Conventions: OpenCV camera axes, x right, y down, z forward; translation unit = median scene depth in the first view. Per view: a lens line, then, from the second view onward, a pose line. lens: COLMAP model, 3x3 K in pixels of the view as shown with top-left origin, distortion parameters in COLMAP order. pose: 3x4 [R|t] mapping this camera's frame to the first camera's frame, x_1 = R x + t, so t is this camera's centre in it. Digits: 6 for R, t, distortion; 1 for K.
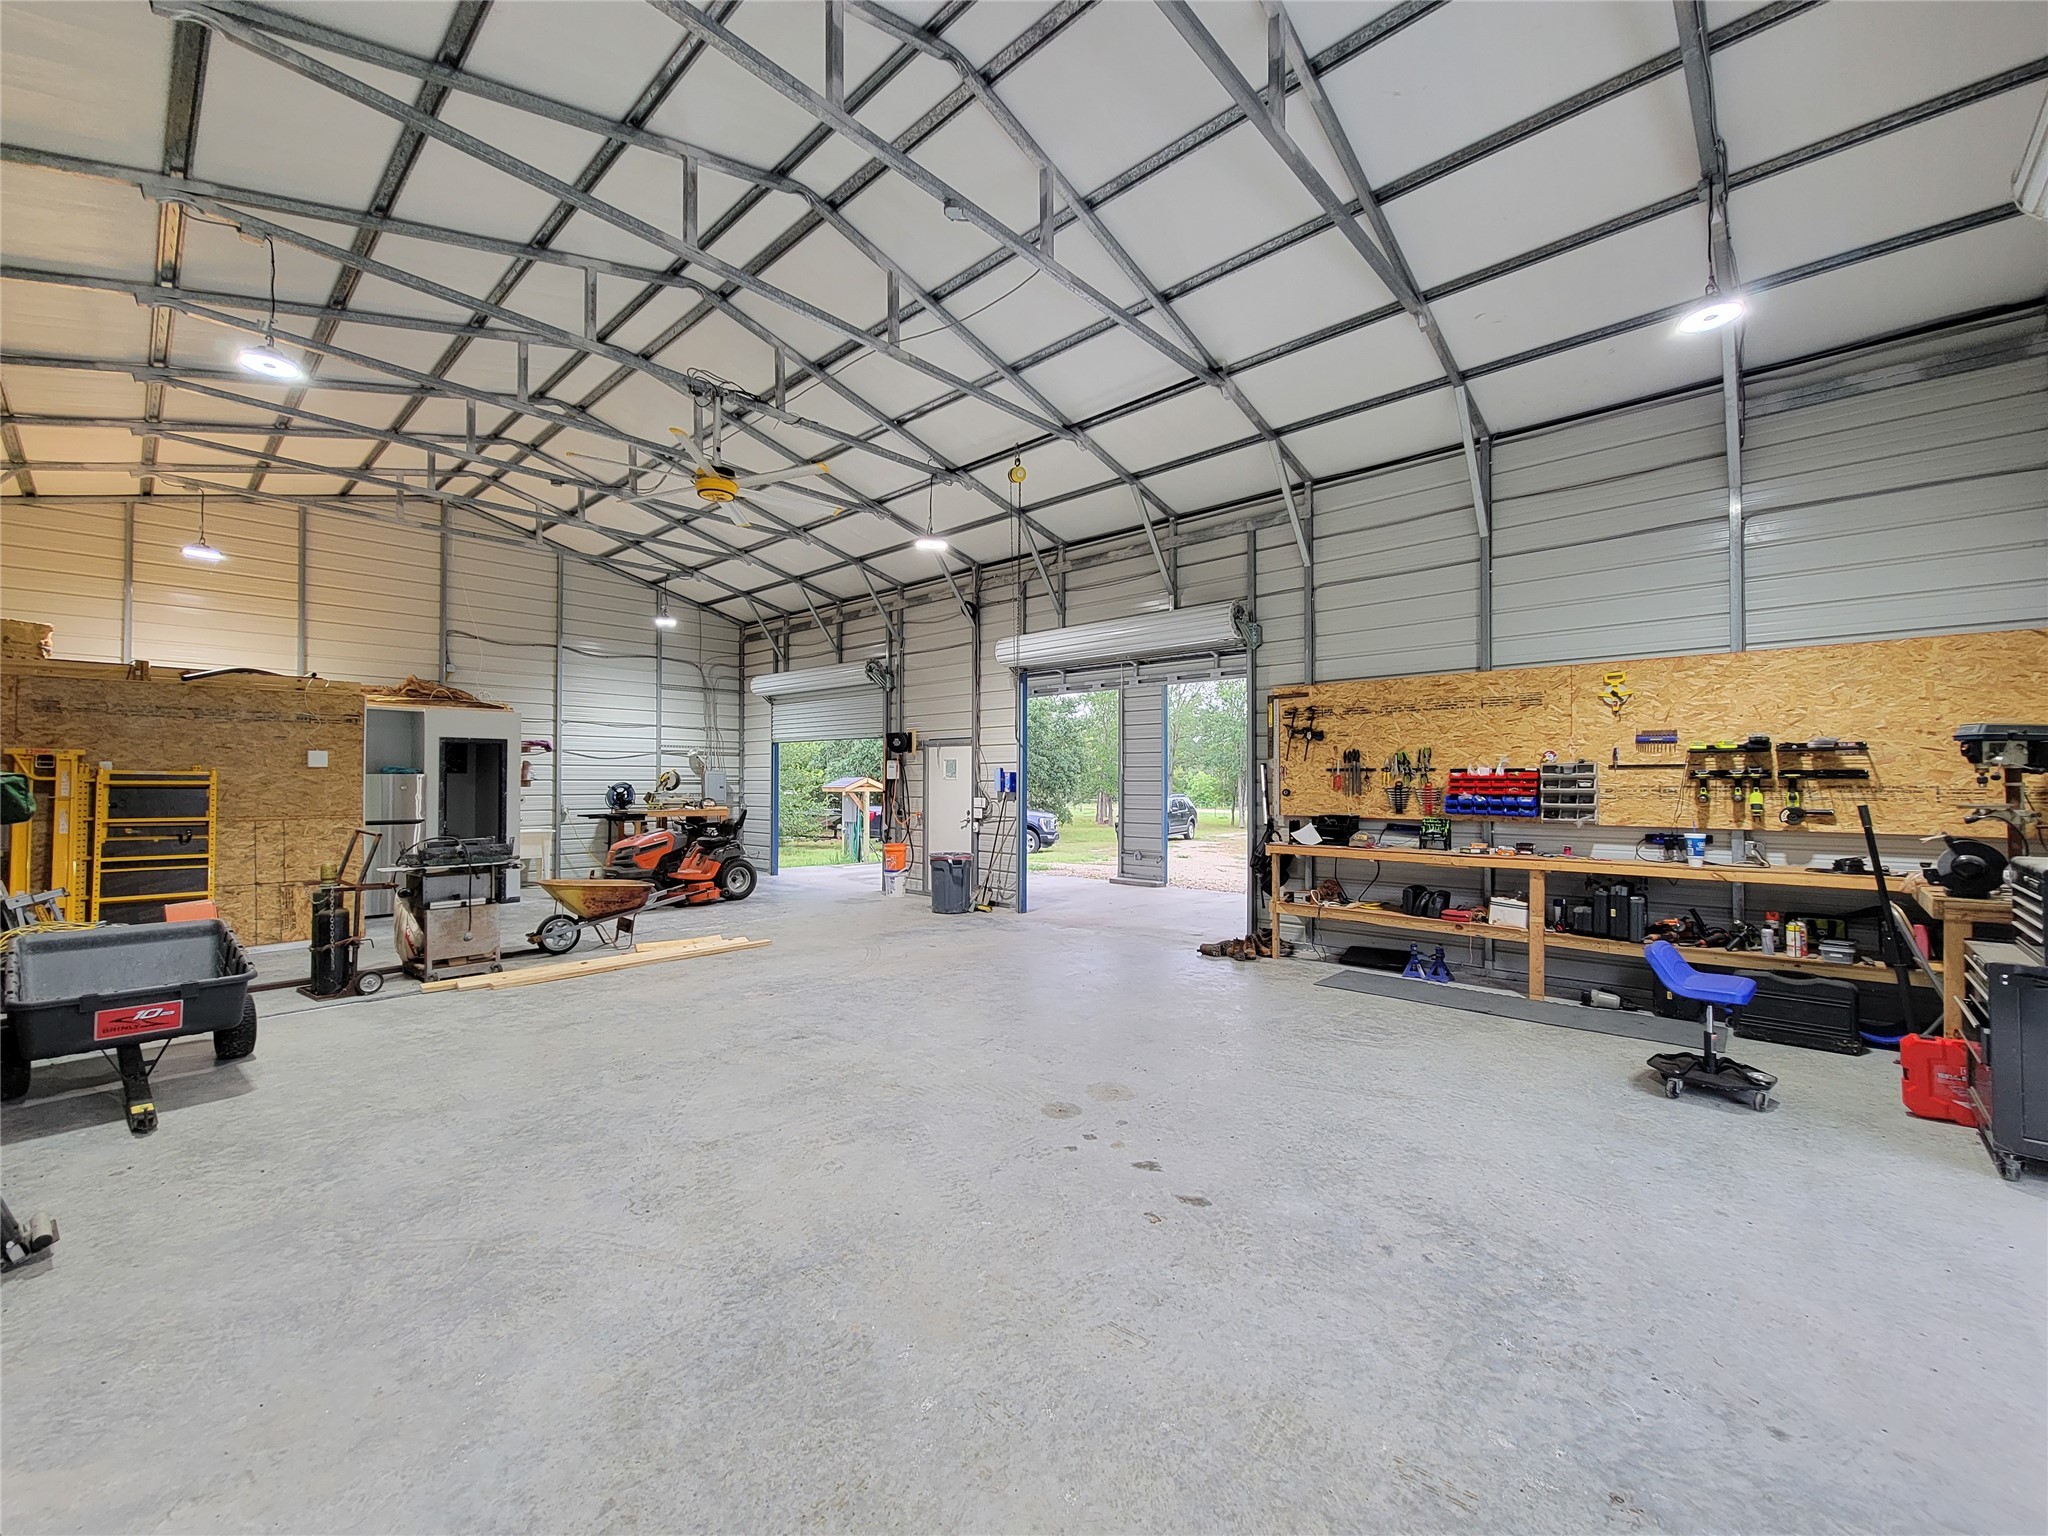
lens RADIAL K [[830.6, 0, 1025.0], [0, 830.6, 771.5], [0, 0, 1]] dist [0.001999, -0.002514]
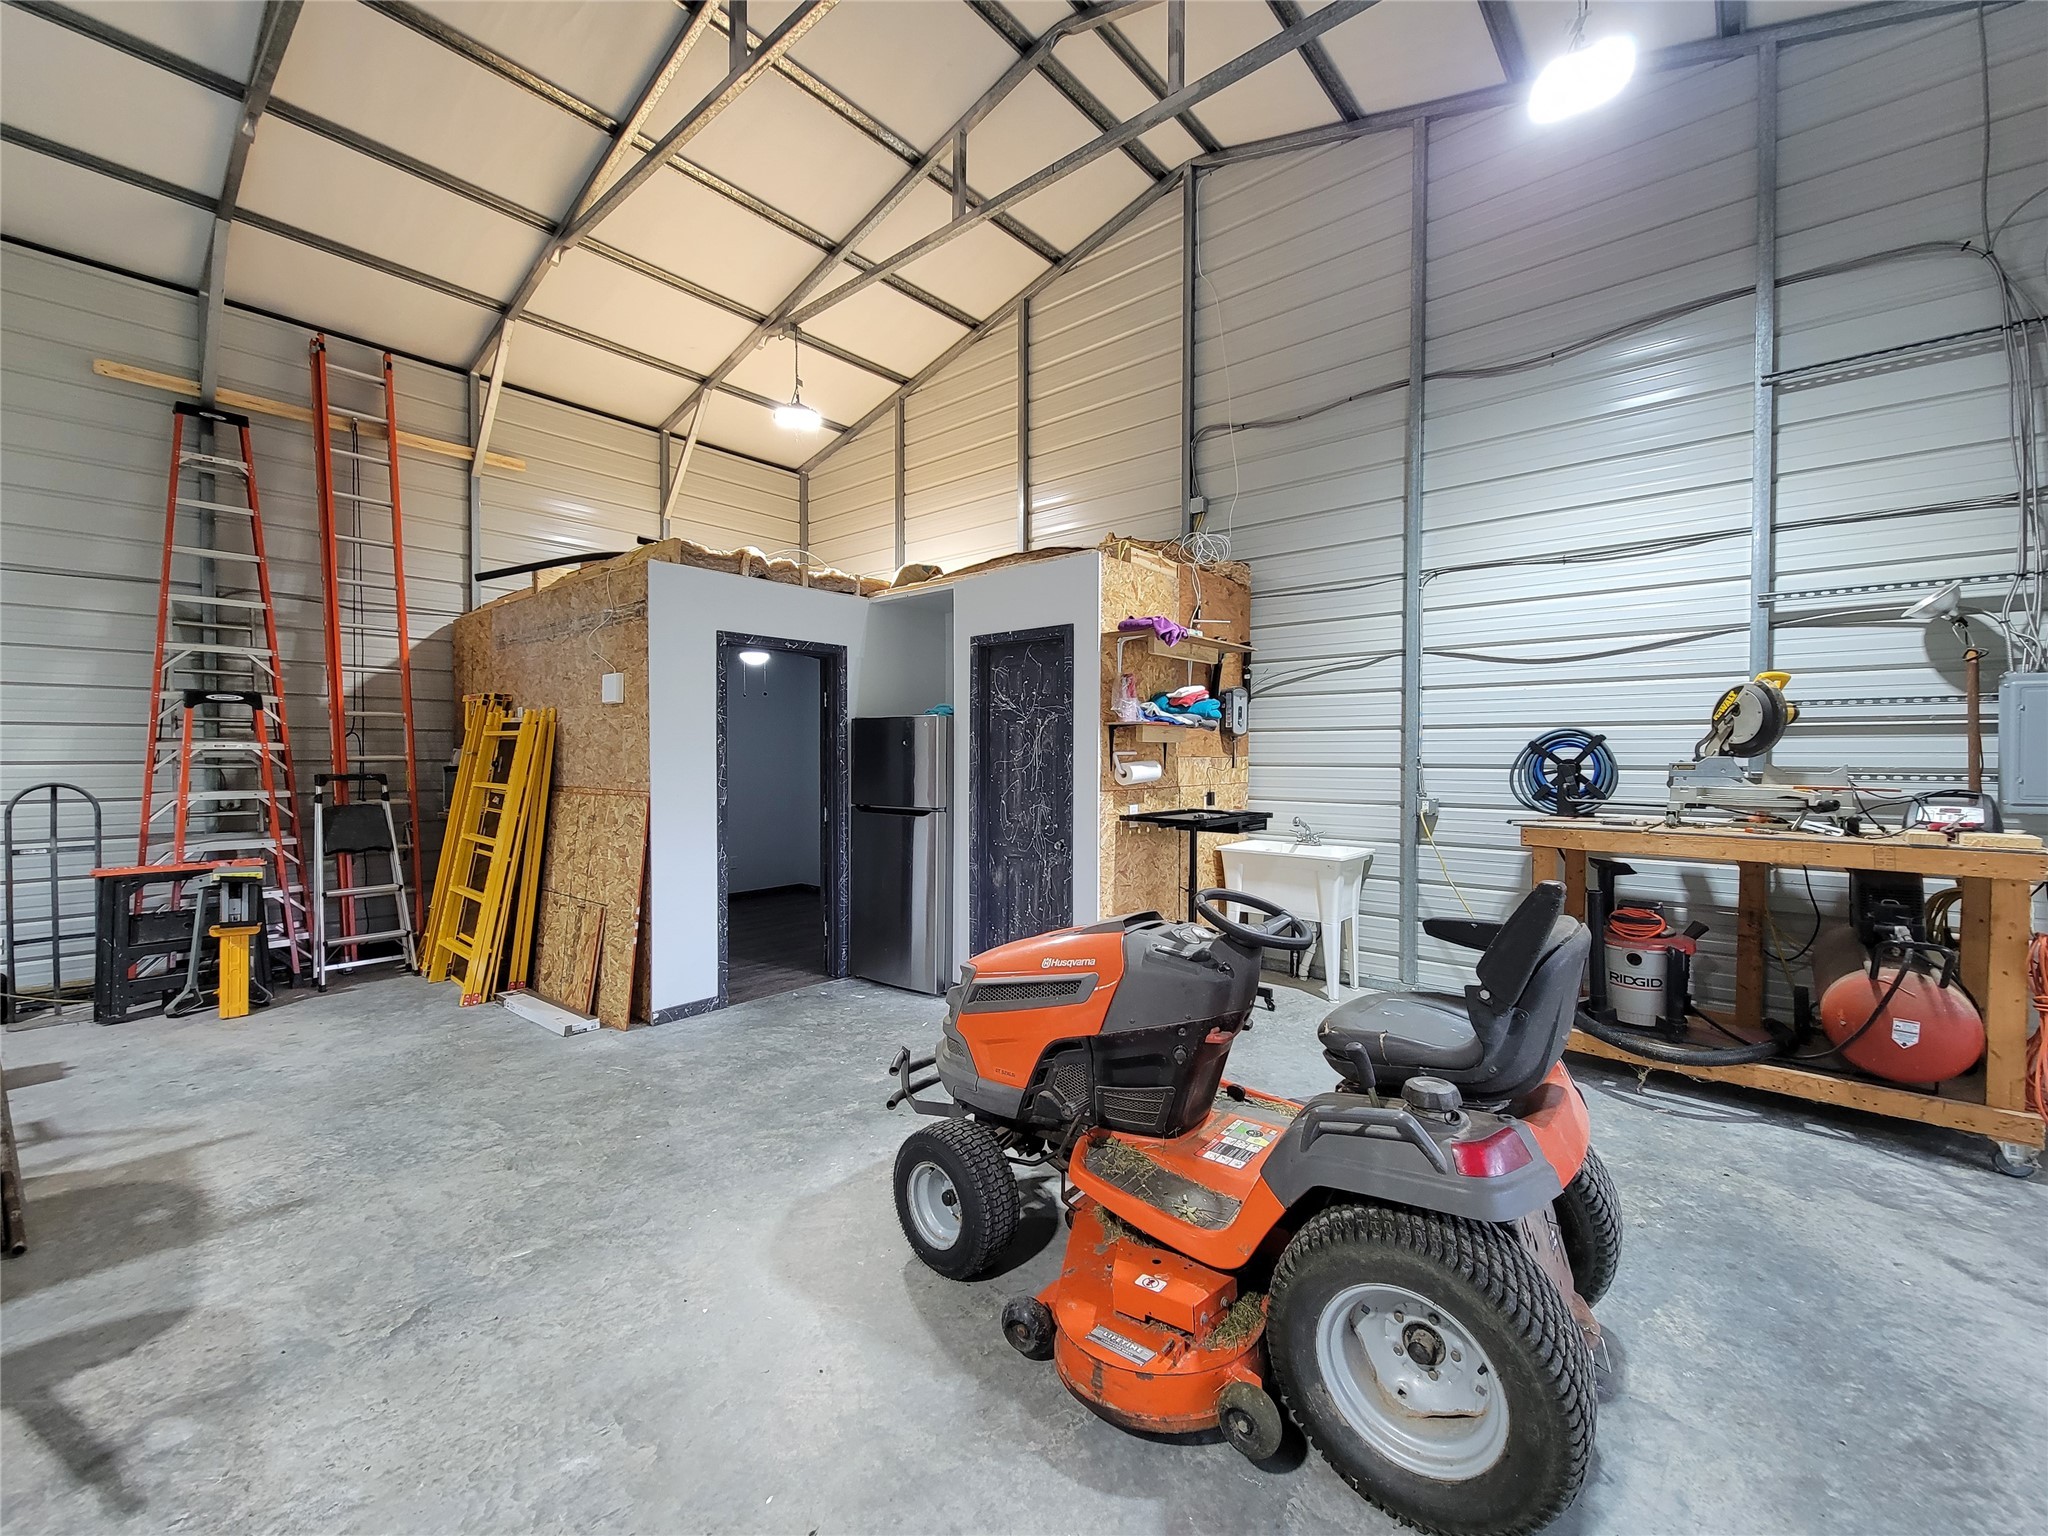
lens RADIAL K [[830.6, 0, 1025.0], [0, 830.6, 771.5], [0, 0, 1]] dist [0.001999, -0.002514]
pose [[0.047943, 0.021338, -0.998622, -0.315407], [0.015335, 0.999638, 0.022096, 0.033195], [0.998732, -0.016373, 0.047598, 1.370662]]
